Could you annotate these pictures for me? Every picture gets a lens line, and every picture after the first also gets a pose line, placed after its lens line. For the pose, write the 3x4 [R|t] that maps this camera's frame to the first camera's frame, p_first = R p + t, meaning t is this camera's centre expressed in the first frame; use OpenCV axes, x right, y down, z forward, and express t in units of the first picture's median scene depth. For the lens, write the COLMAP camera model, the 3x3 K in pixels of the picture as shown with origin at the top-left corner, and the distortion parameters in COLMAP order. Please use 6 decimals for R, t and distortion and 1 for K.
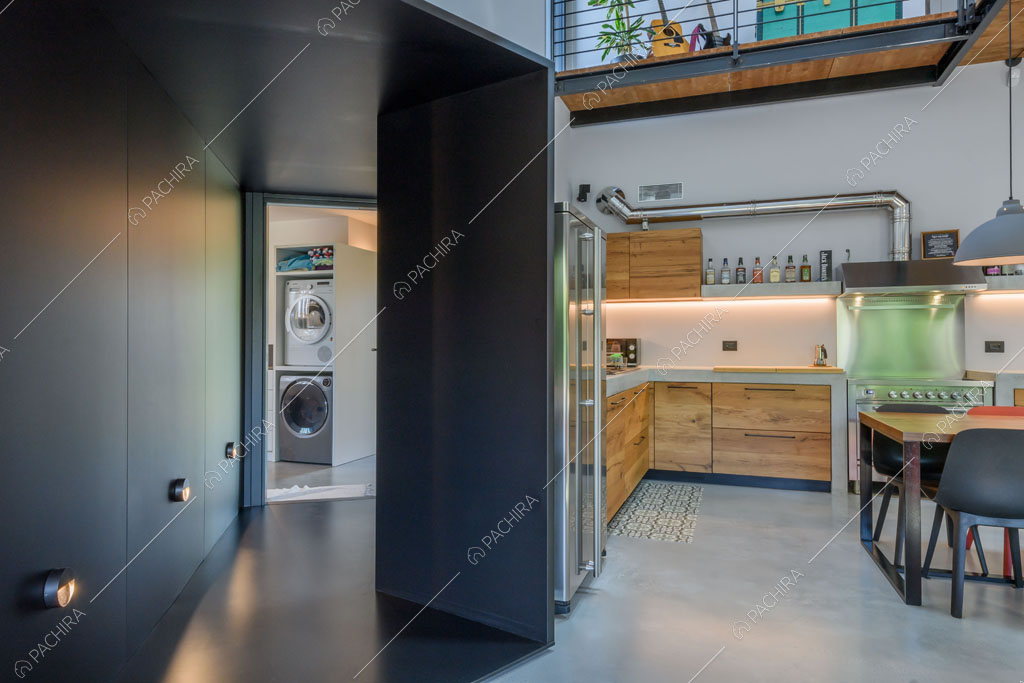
lens RADIAL K [[613.8, 0, 512.0], [0, 613.8, 341.5], [0, 0, 1]] dist [0.008168, 0.001502]
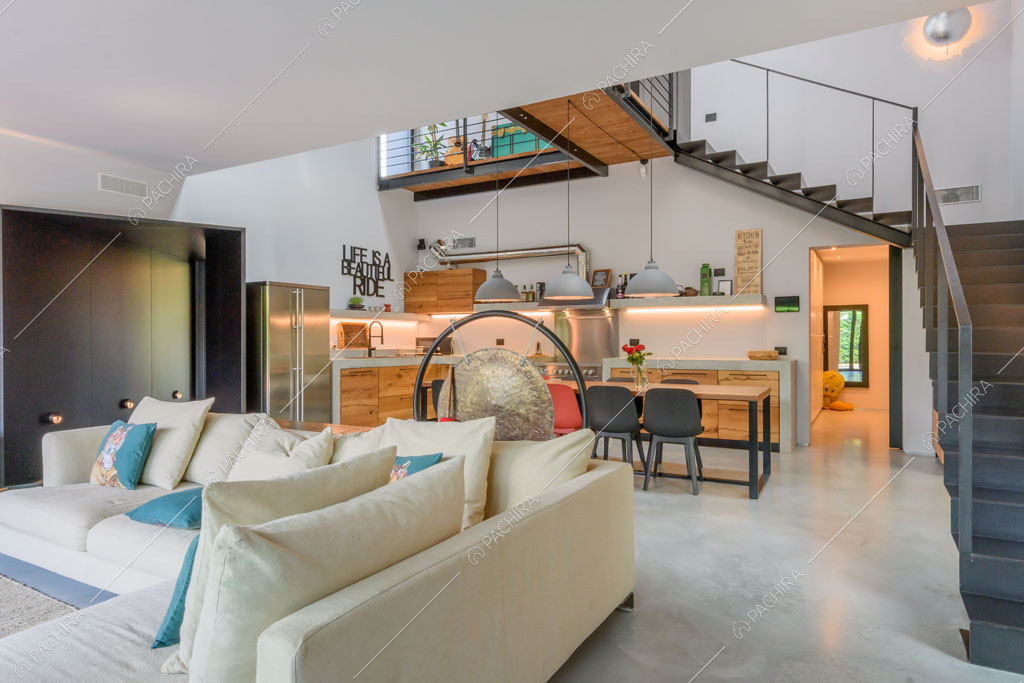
lens RADIAL K [[613.8, 0, 512.0], [0, 613.8, 341.5], [0, 0, 1]] dist [0.008168, 0.001502]
pose [[0.982999, -0.001598, -0.183602, 0.707435], [0.003678, 0.999933, 0.010987, -0.011901], [0.183572, -0.011476, 0.982939, -0.555438]]
